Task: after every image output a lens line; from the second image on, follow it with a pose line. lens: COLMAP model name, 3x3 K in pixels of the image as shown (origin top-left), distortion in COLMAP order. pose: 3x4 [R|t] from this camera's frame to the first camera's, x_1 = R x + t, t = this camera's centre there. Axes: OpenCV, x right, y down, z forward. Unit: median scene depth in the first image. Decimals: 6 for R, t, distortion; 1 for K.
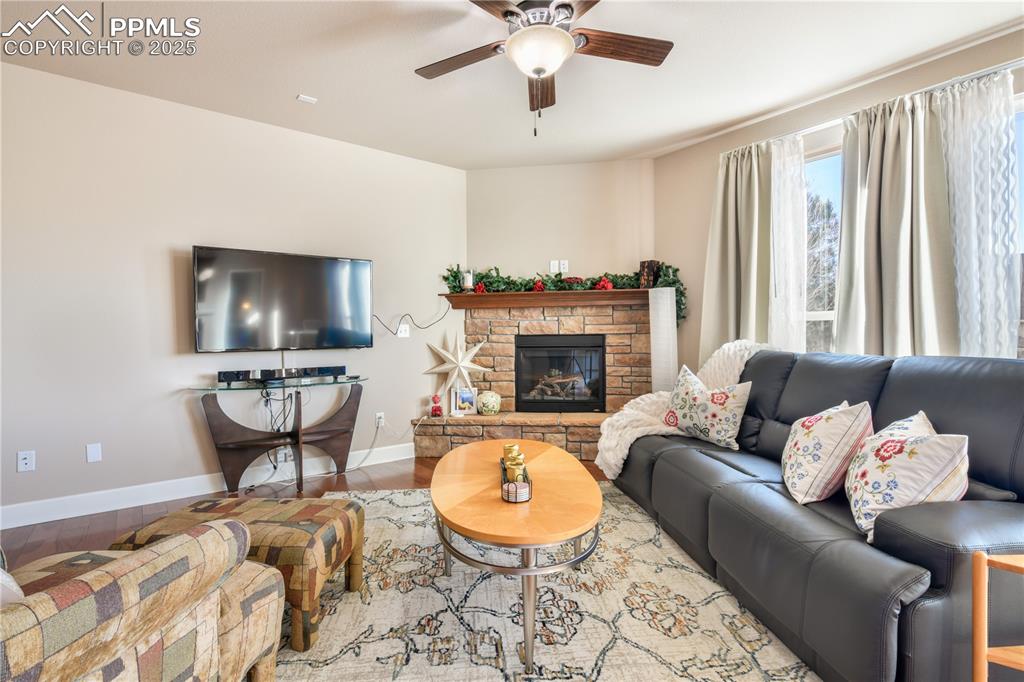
lens RADIAL K [[481.7, 0, 506.1], [0, 481.7, 342.8], [0, 0, 1]] dist [0.003430, 0.000282]
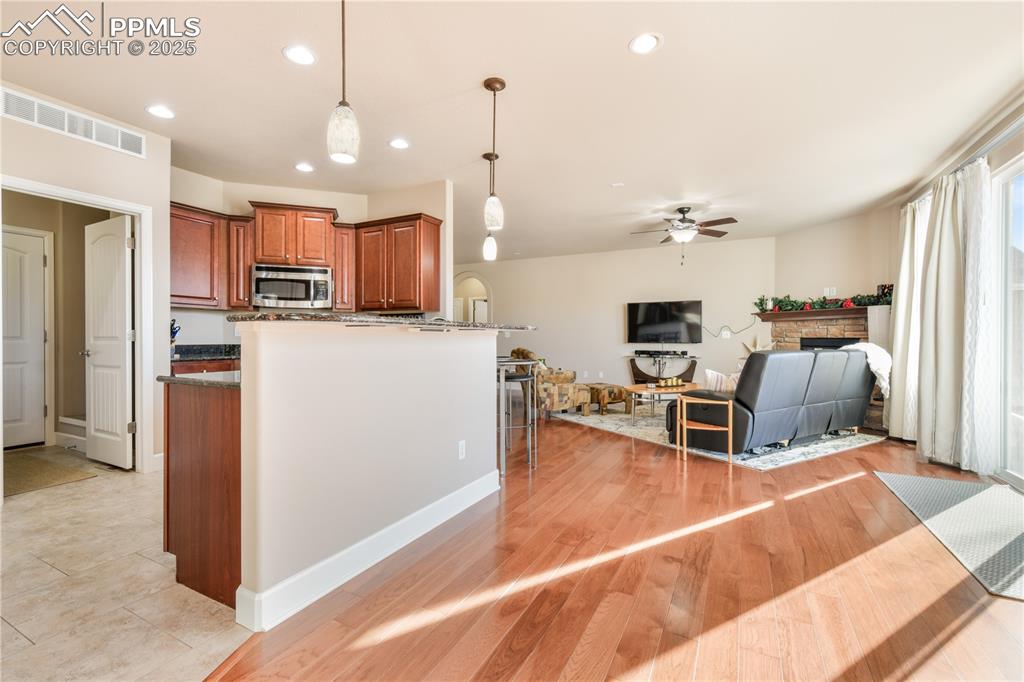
lens RADIAL K [[449.9, 0, 505.7], [0, 449.9, 340.8], [0, 0, 1]] dist [-0.000855, 0.000037]
pose [[0.416363, 0.019506, -0.908989, 0.972693], [-0.019705, 0.999729, 0.012427, -0.005831], [0.908985, 0.012738, 0.416635, -0.481042]]
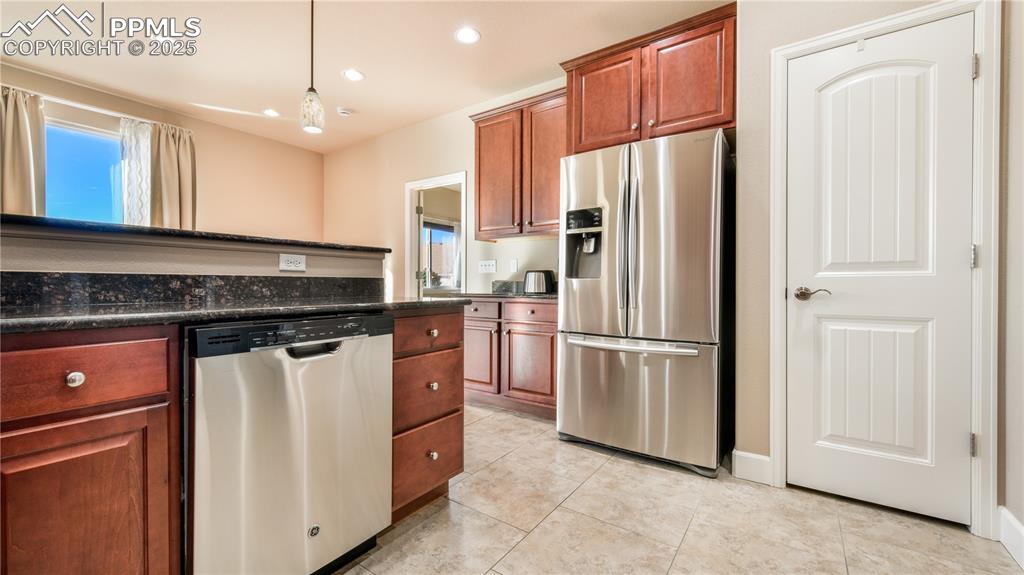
lens RADIAL K [[409.9, 0, 512.0], [0, 409.9, 287.5], [0, 0, 1]] dist [0.007658, -0.000084]
pose [[-0.303200, 0.006537, 0.952904, 0.018070], [0.016019, 0.999870, -0.001763, 0.032803], [-0.952792, 0.014731, -0.303266, -0.526480]]
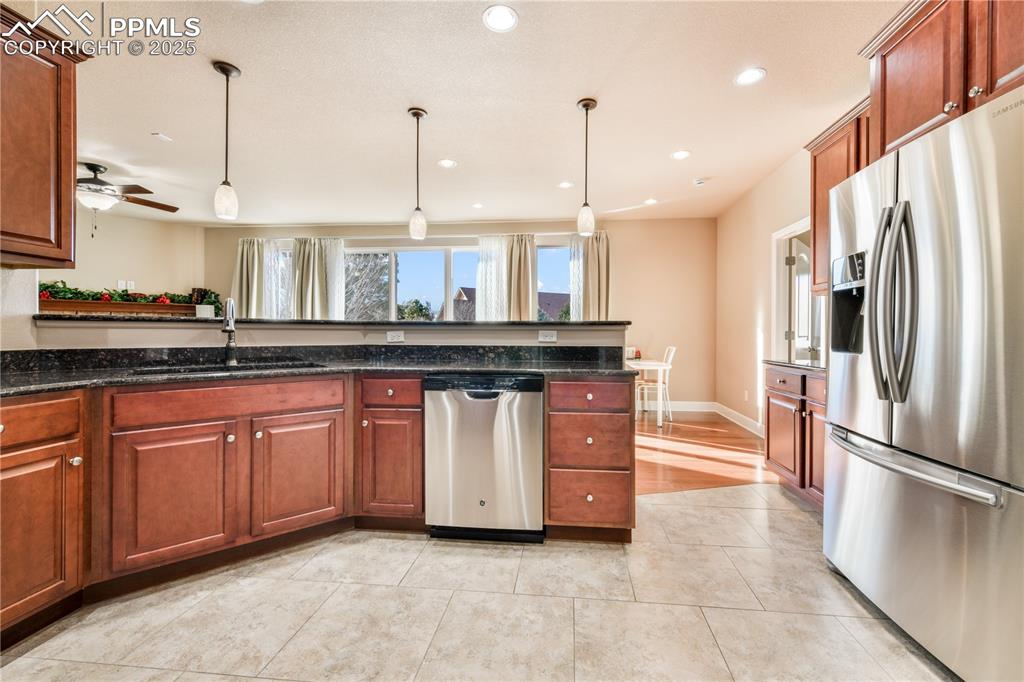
lens RADIAL K [[420.6, 0, 533.1], [0, 420.6, 334.7], [0, 0, 1]] dist [0.000840, -0.000029]
pose [[0.678815, 0.014965, 0.734157, 0.010823], [-0.004251, 0.999856, -0.016451, 0.012299], [-0.734297, 0.008046, 0.678781, -0.833877]]
